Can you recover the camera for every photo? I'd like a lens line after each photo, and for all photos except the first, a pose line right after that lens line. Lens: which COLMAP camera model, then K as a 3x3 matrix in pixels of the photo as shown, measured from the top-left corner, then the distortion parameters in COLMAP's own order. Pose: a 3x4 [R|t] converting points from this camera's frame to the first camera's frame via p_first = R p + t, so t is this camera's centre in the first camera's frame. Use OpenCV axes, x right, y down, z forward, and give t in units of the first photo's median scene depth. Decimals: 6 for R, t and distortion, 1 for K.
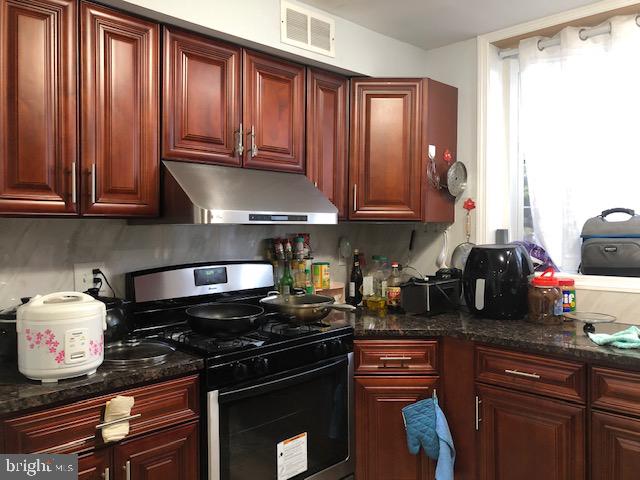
lens RADIAL K [[520.8, 0, 319.3], [0, 520.8, 237.5], [0, 0, 1]] dist [0.032229, -0.038221]
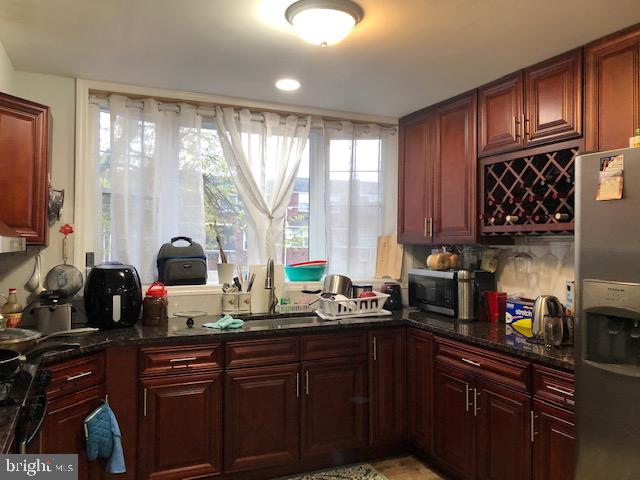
lens RADIAL K [[520.8, 0, 319.2], [0, 520.8, 241.0], [0, 0, 1]] dist [0.032229, -0.038221]
pose [[0.358611, 0.009049, 0.933443, -0.624955], [0.010710, 0.999847, -0.013808, -0.021718], [-0.933426, 0.014949, 0.358459, 0.145352]]
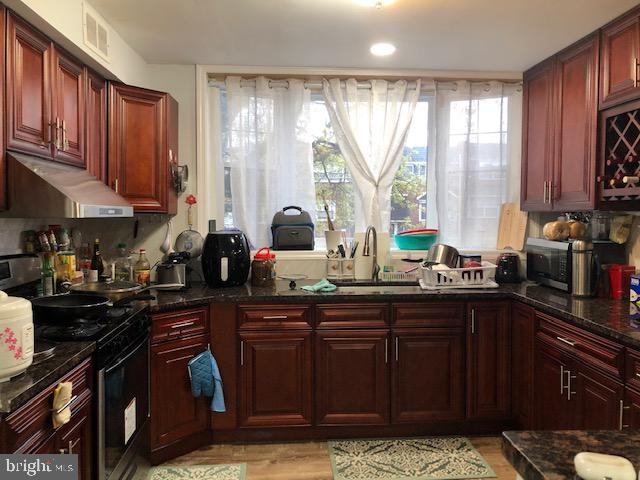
lens RADIAL K [[520.8, 0, 319.3], [0, 520.8, 240.4], [0, 0, 1]] dist [0.032229, -0.038221]
pose [[0.655439, -0.035275, 0.754424, -0.526511], [0.010541, 0.999239, 0.037564, -0.011618], [-0.755175, -0.016669, 0.655311, -0.051608]]
